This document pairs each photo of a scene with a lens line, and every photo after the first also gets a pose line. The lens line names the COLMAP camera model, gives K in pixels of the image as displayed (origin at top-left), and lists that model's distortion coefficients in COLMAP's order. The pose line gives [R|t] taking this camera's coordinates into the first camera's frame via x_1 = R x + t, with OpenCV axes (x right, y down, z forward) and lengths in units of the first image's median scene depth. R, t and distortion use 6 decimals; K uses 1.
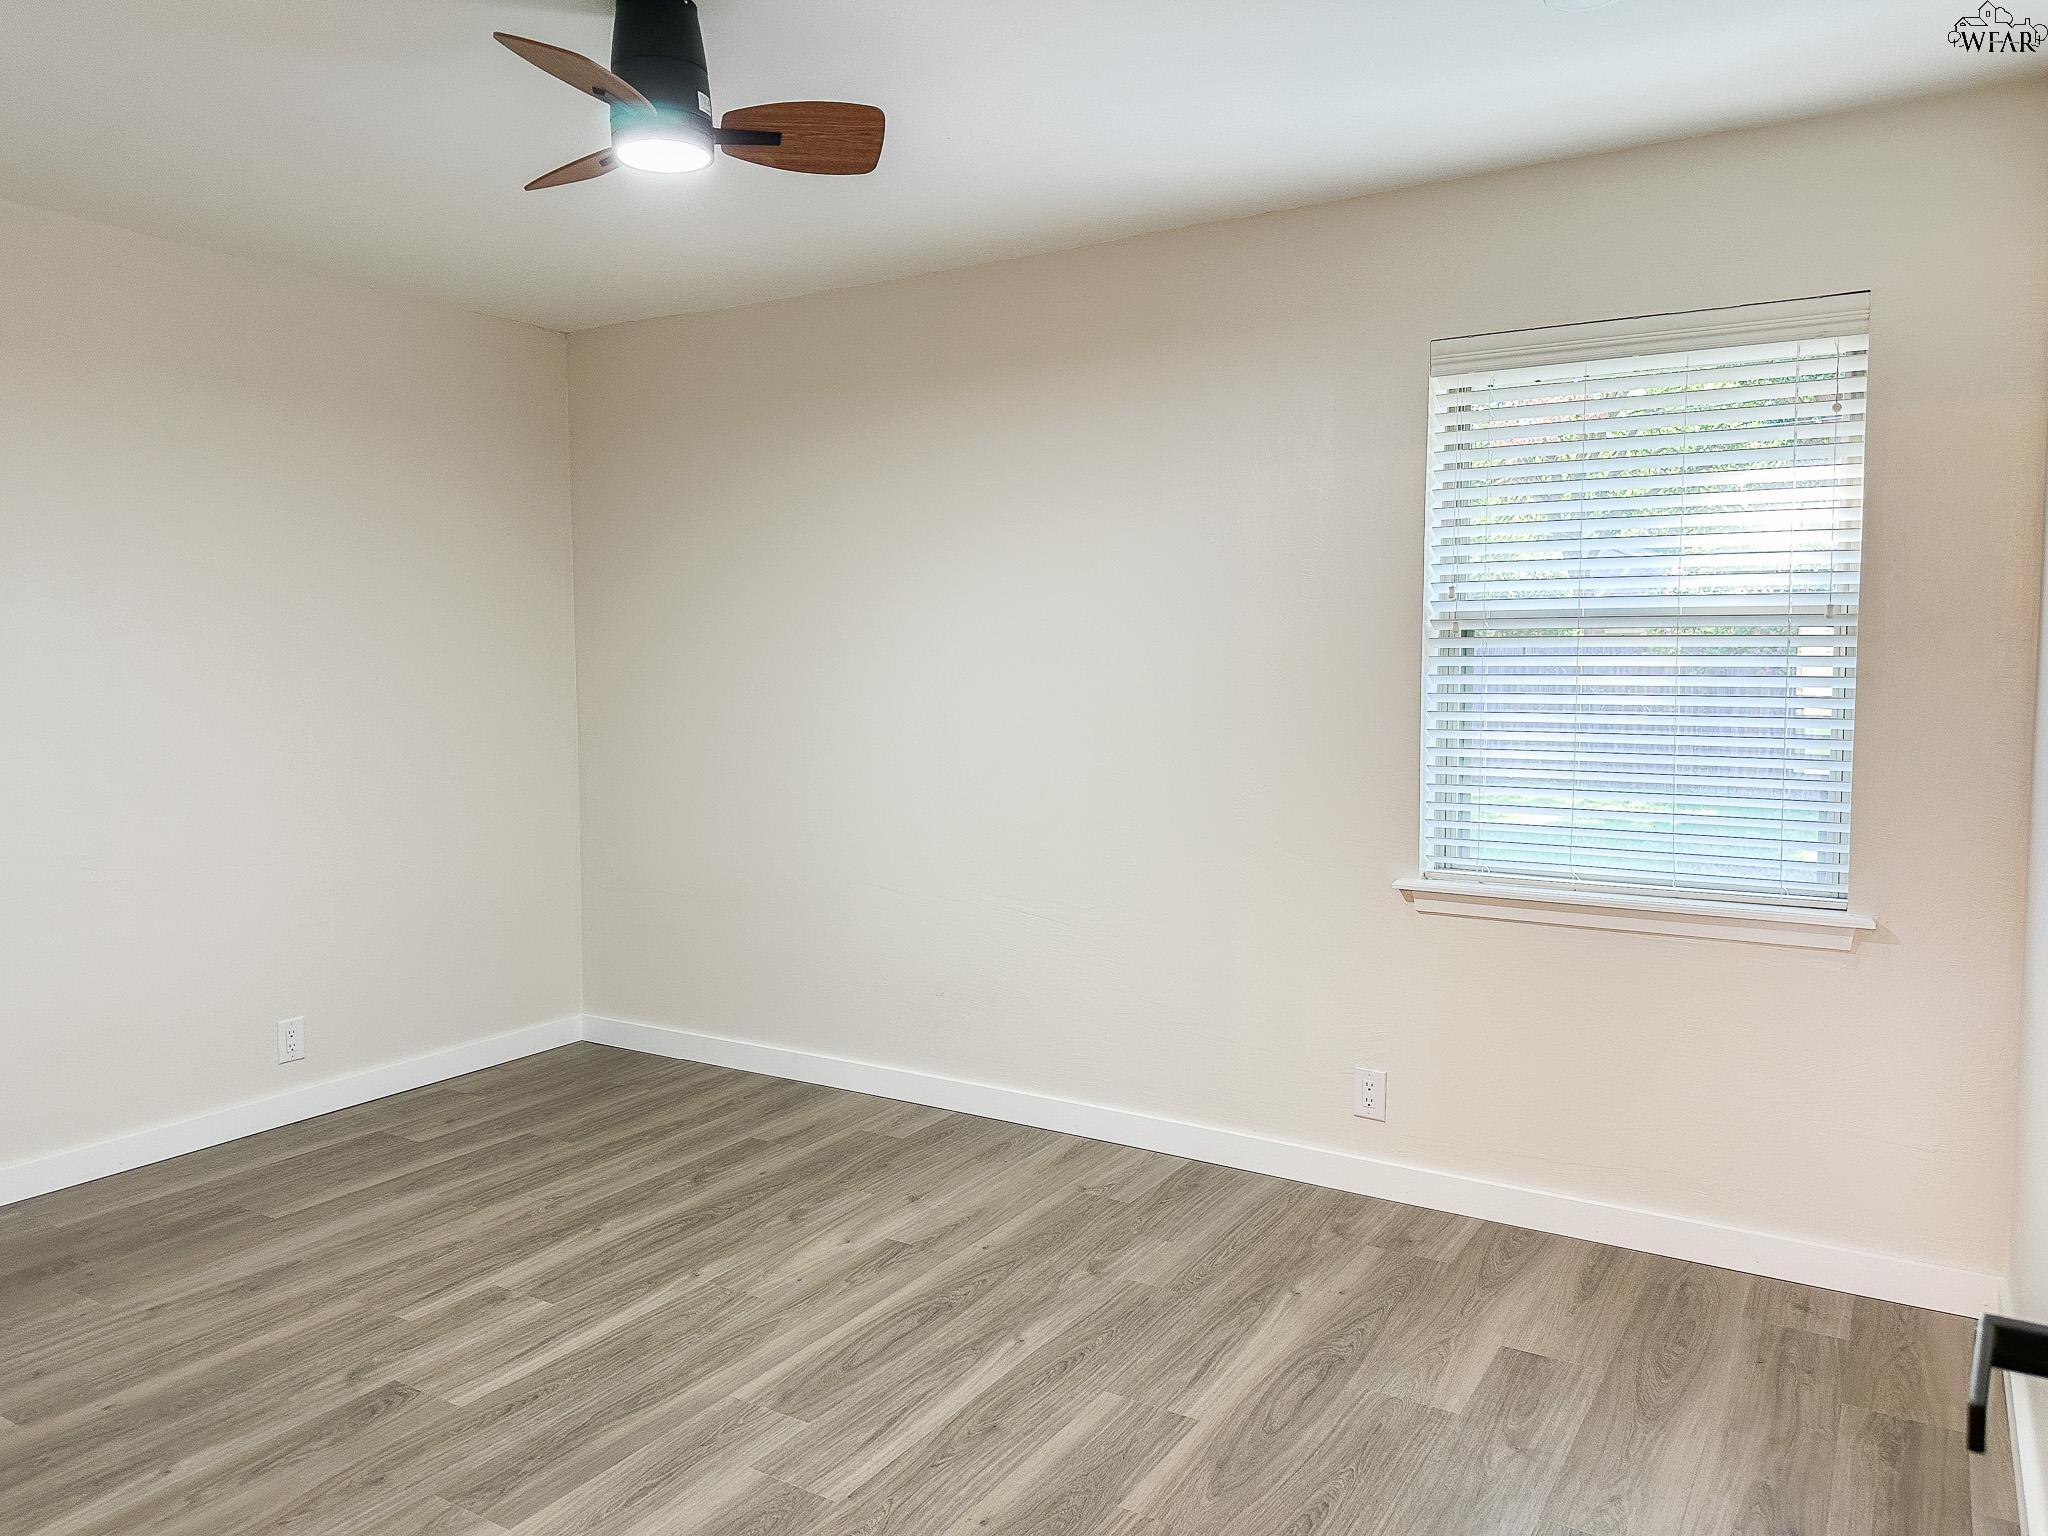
lens RADIAL K [[1444.9, 0, 1027.9], [0, 1444.9, 724.1], [0, 0, 1]] dist [0.051276, -0.061392]
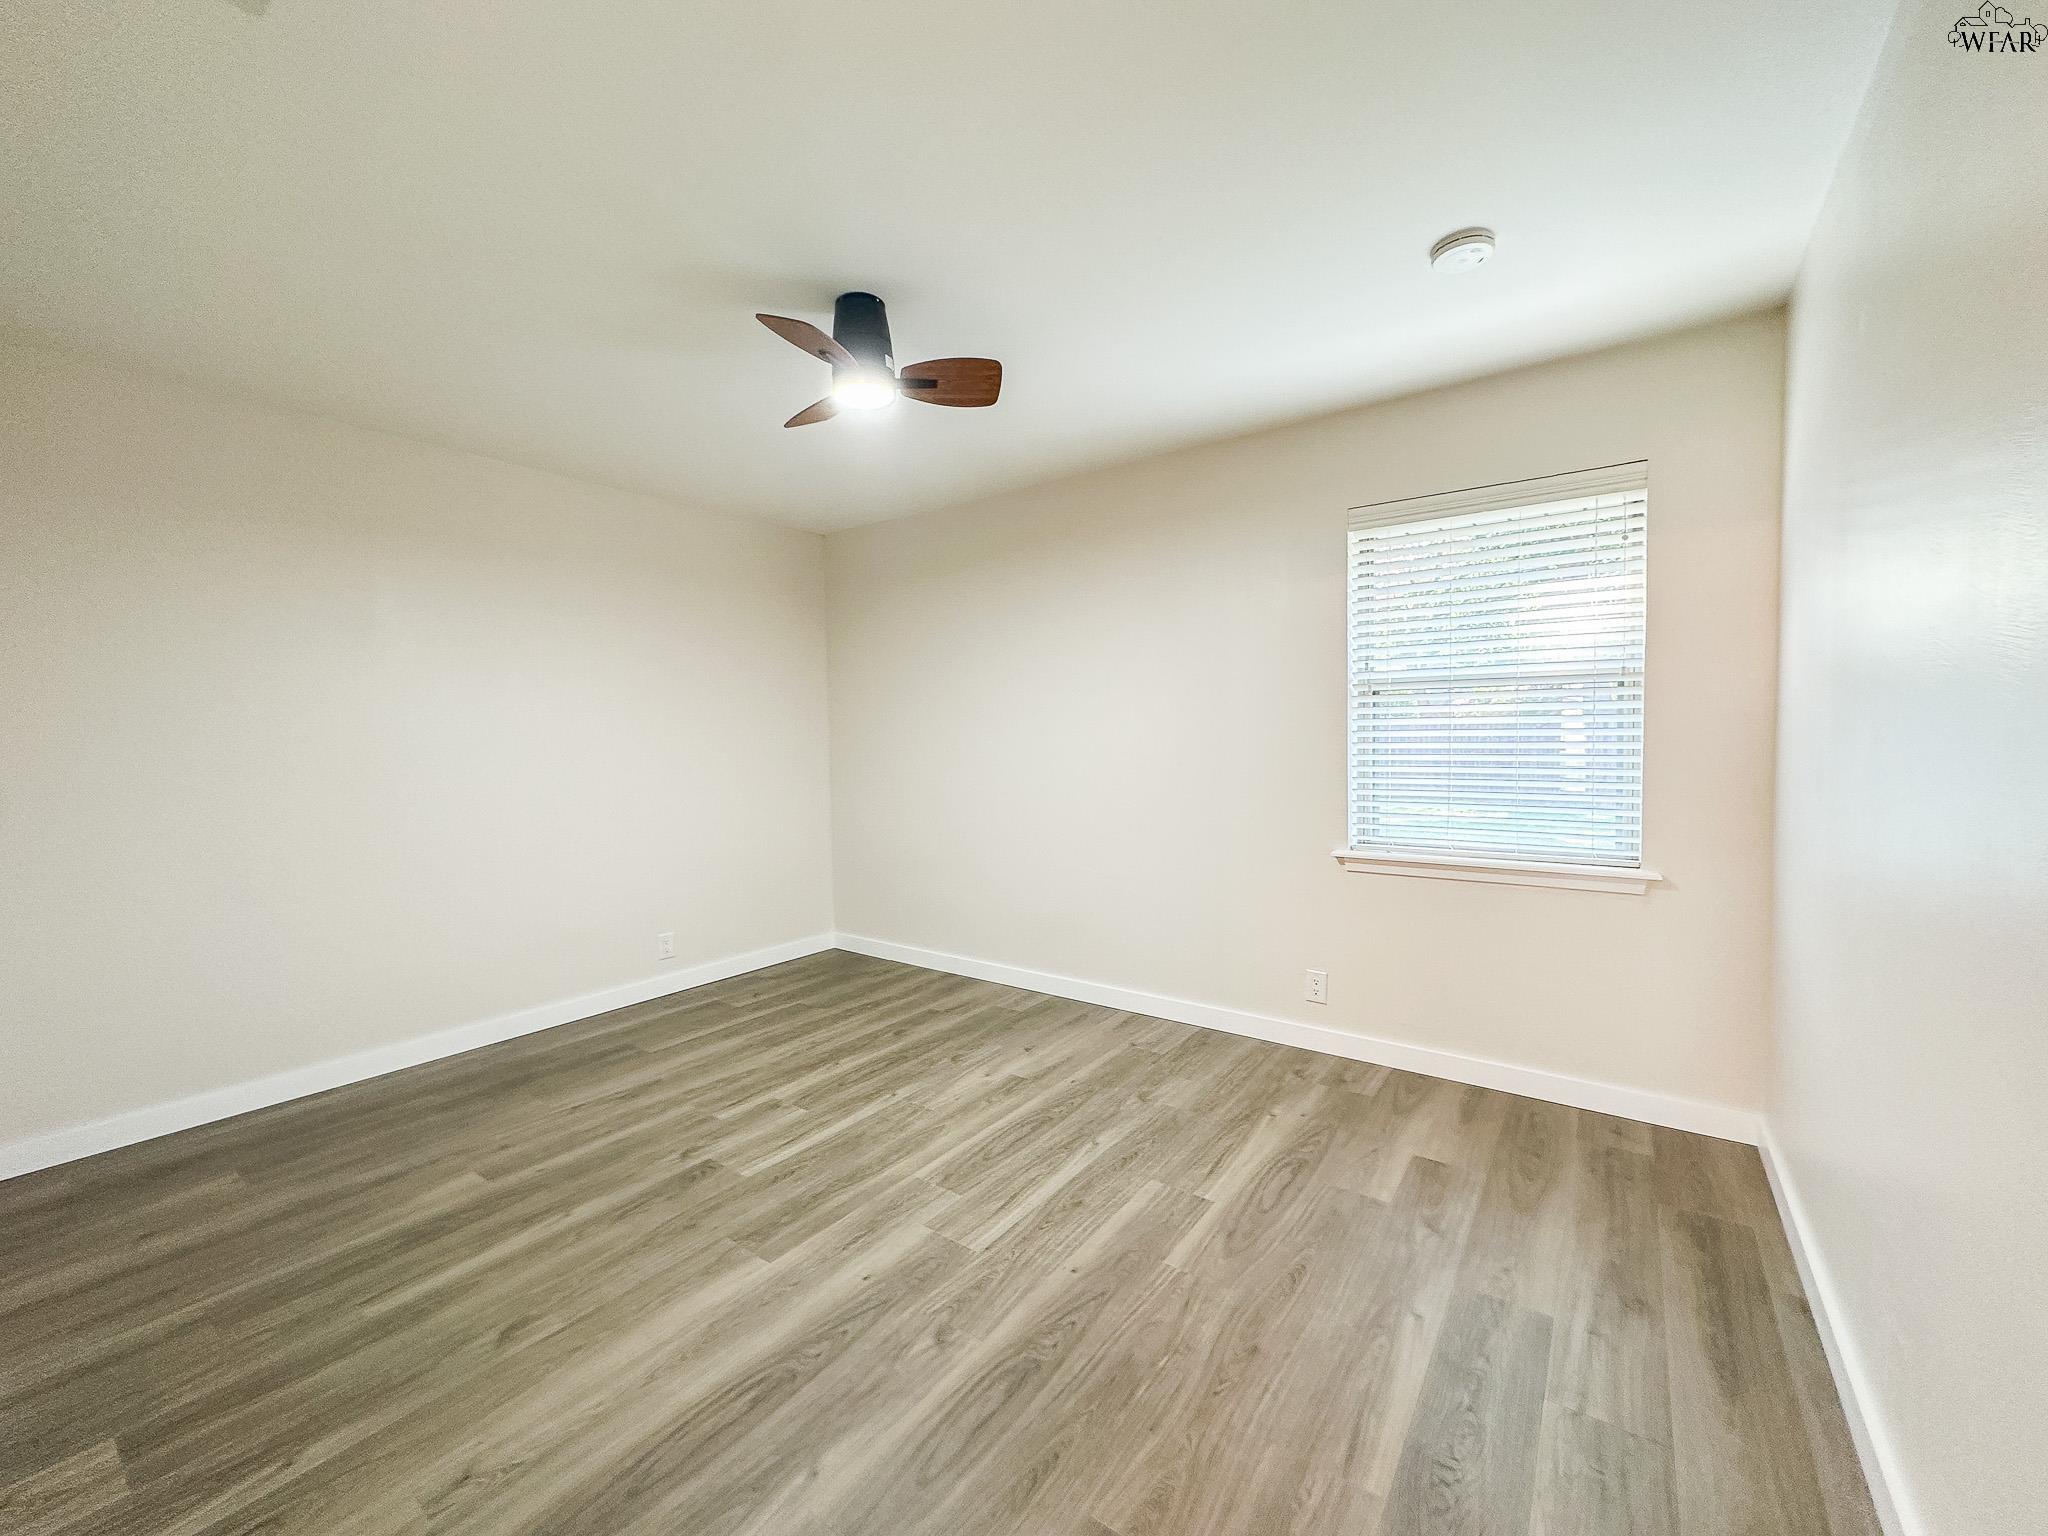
lens RADIAL K [[819.9, 0, 1026.4], [0, 819.9, 751.5], [0, 0, 1]] dist [-0.007055, 0.001706]
pose [[0.996630, -0.011650, -0.081199, -0.003104], [0.009961, 0.999726, -0.021176, 0.018001], [0.081424, 0.020296, 0.996473, 0.100233]]
